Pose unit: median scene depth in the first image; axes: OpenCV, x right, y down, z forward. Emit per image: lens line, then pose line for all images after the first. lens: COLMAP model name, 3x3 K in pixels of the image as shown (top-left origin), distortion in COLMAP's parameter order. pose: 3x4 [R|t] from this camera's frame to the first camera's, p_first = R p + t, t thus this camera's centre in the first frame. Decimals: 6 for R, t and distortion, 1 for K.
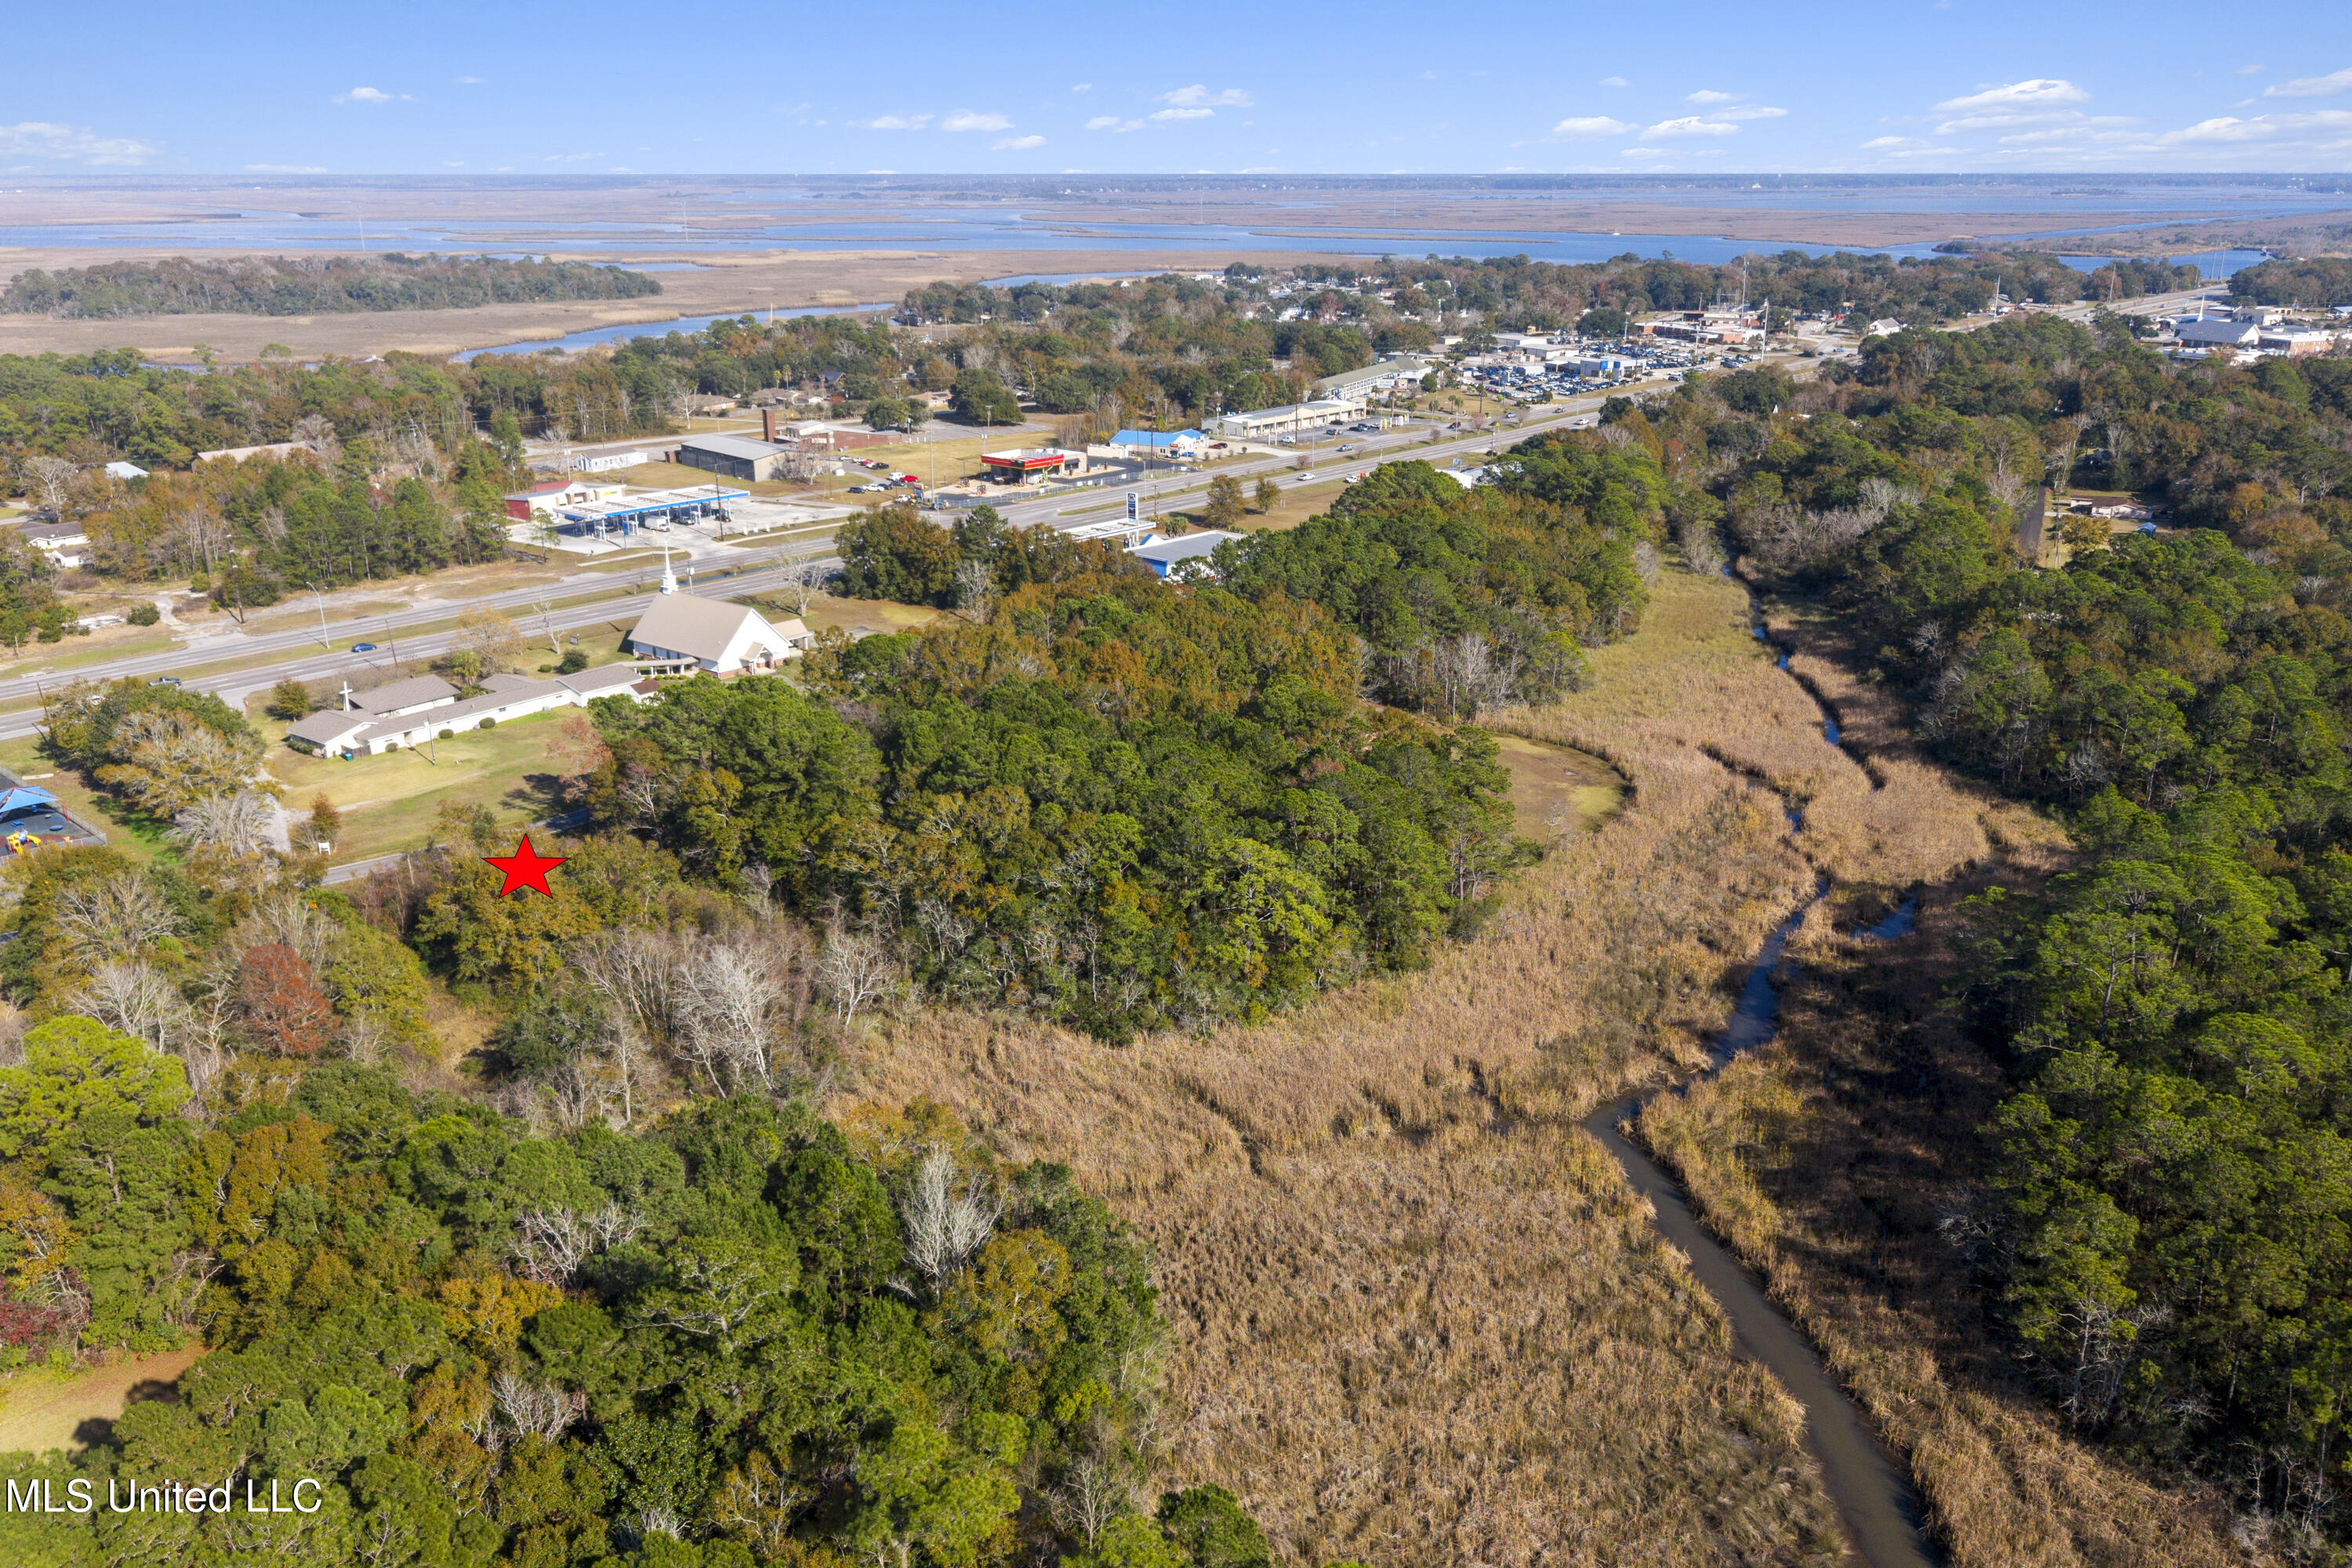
lens RADIAL K [[1862.6, 0, 1182.9], [0, 1862.6, 803.0], [0, 0, 1]] dist [0.057718, -0.084328]
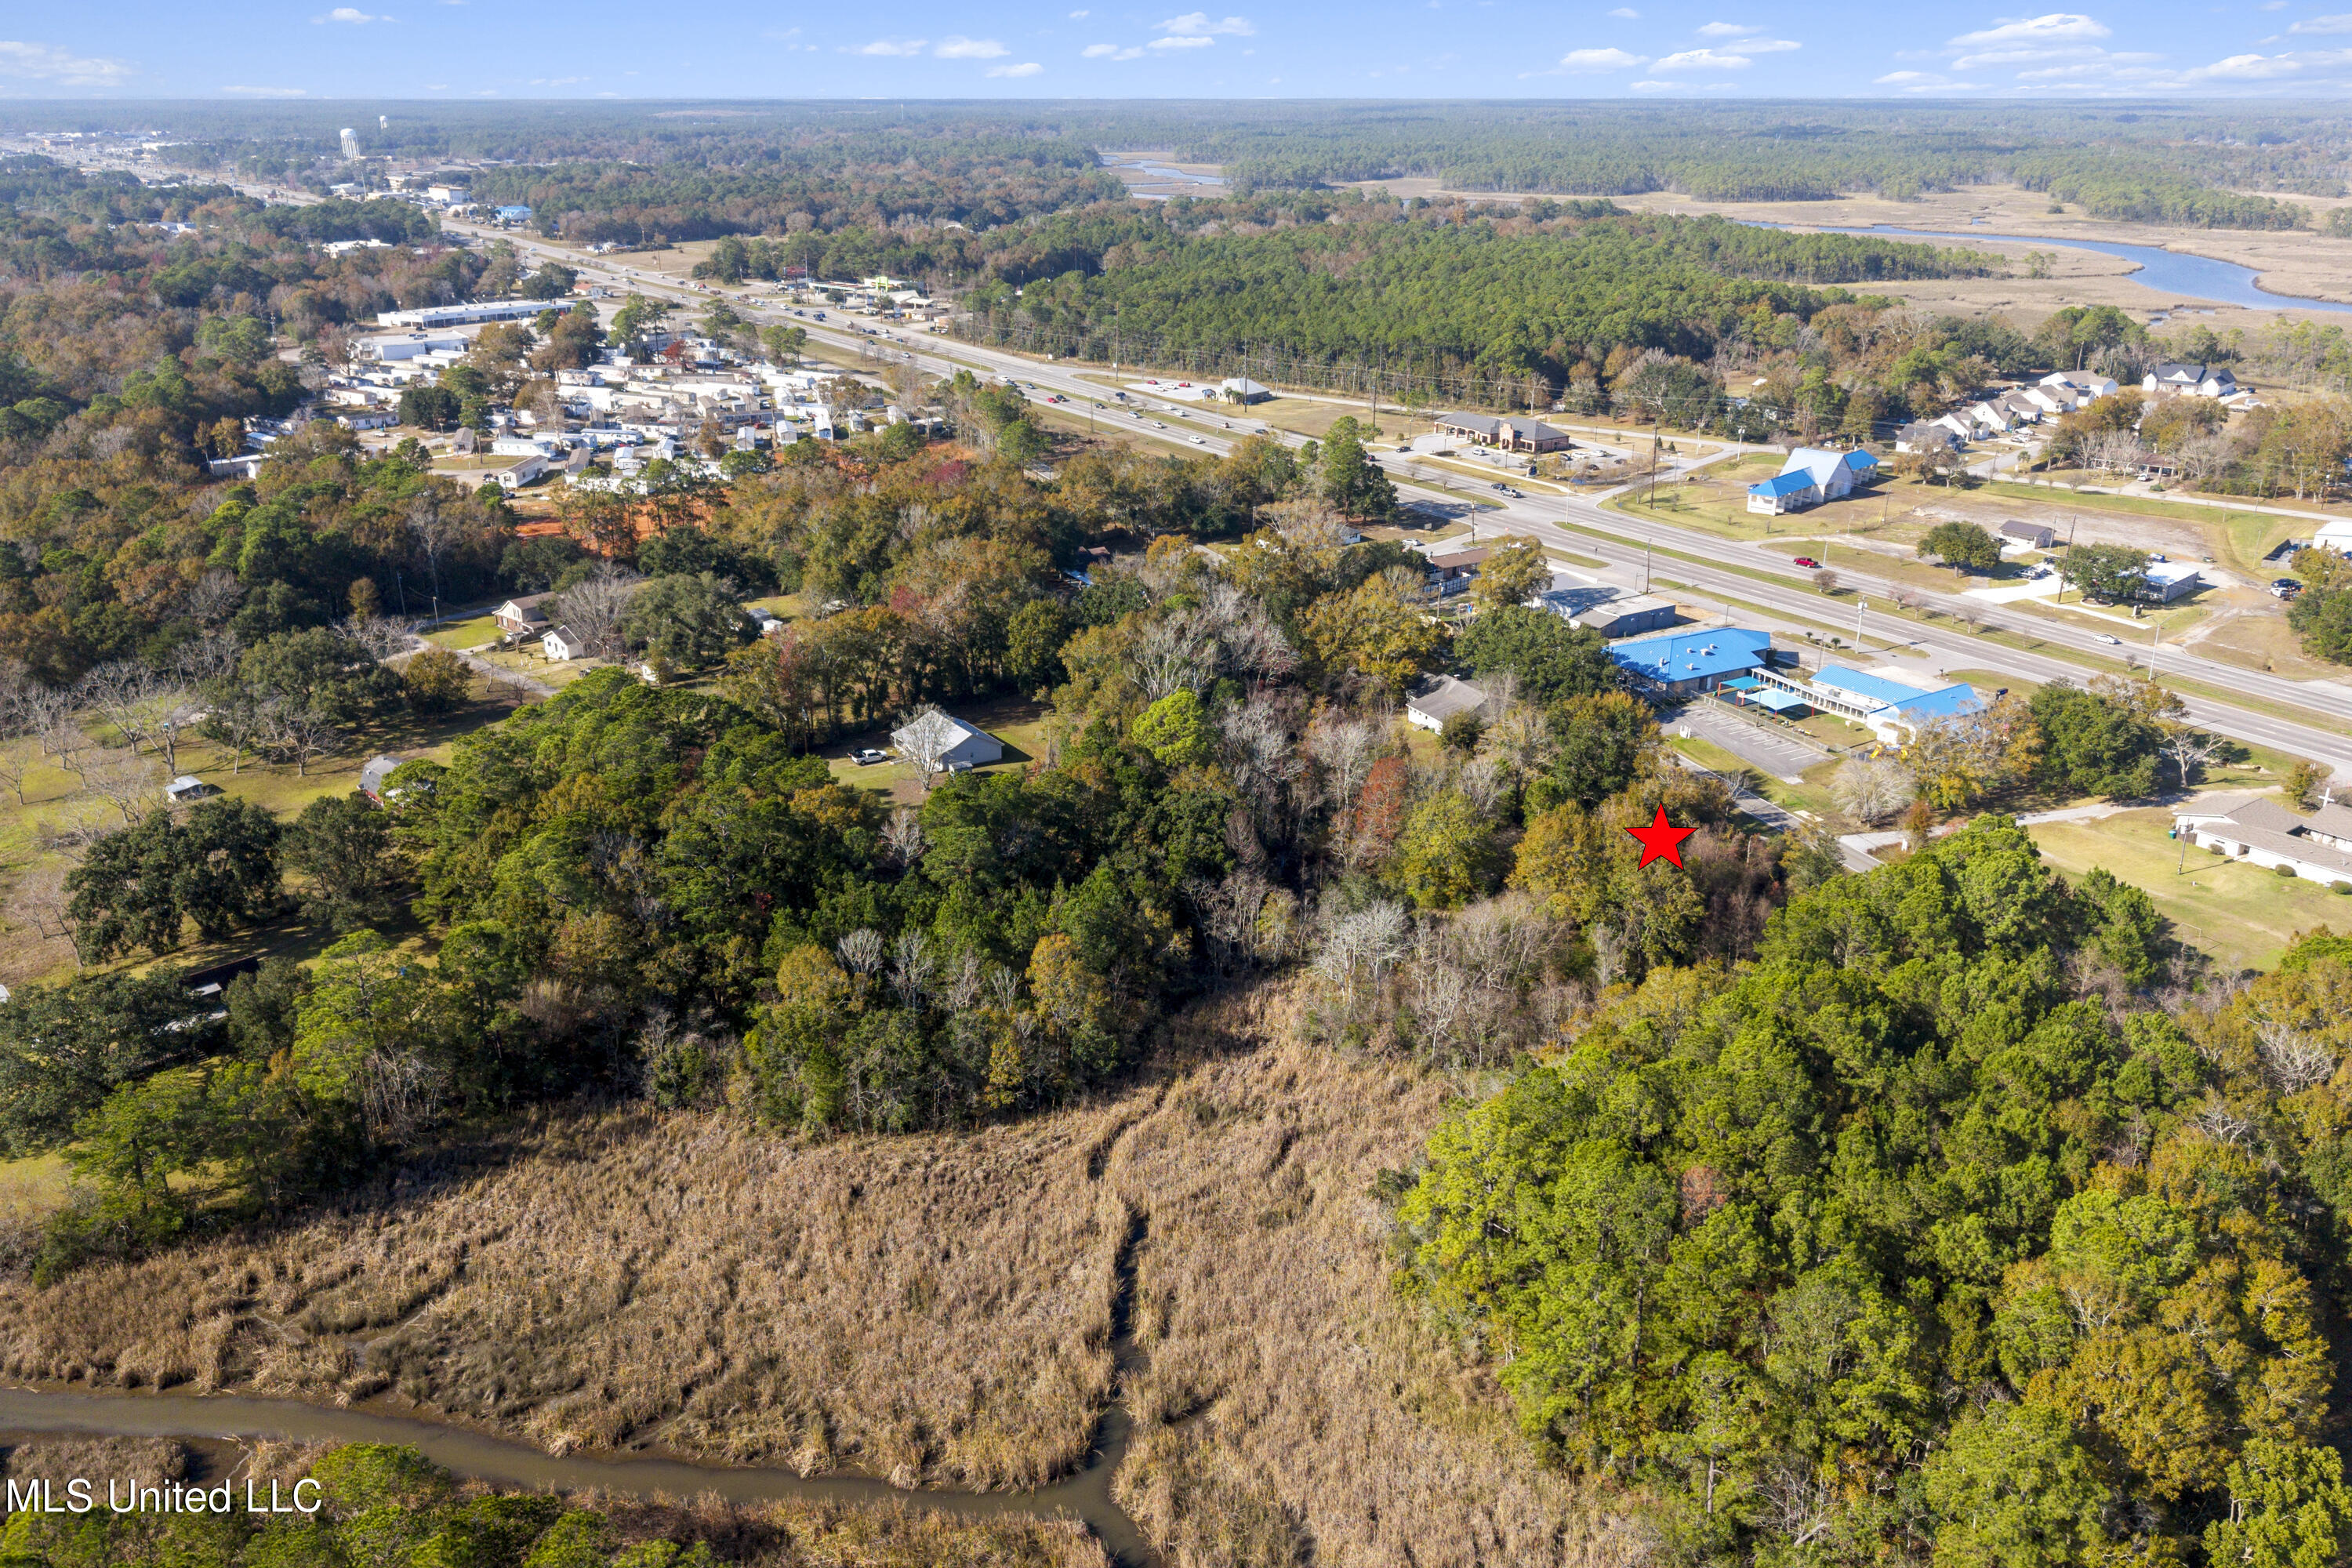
lens RADIAL K [[1862.6, 0, 1166.1], [0, 1862.6, 768.3], [0, 0, 1]] dist [0.057718, -0.084328]
pose [[-0.269023, 0.333058, -0.903714, 0.490734], [-0.313385, 0.856976, 0.409123, -0.258116], [0.910723, 0.393274, -0.126170, 0.587046]]
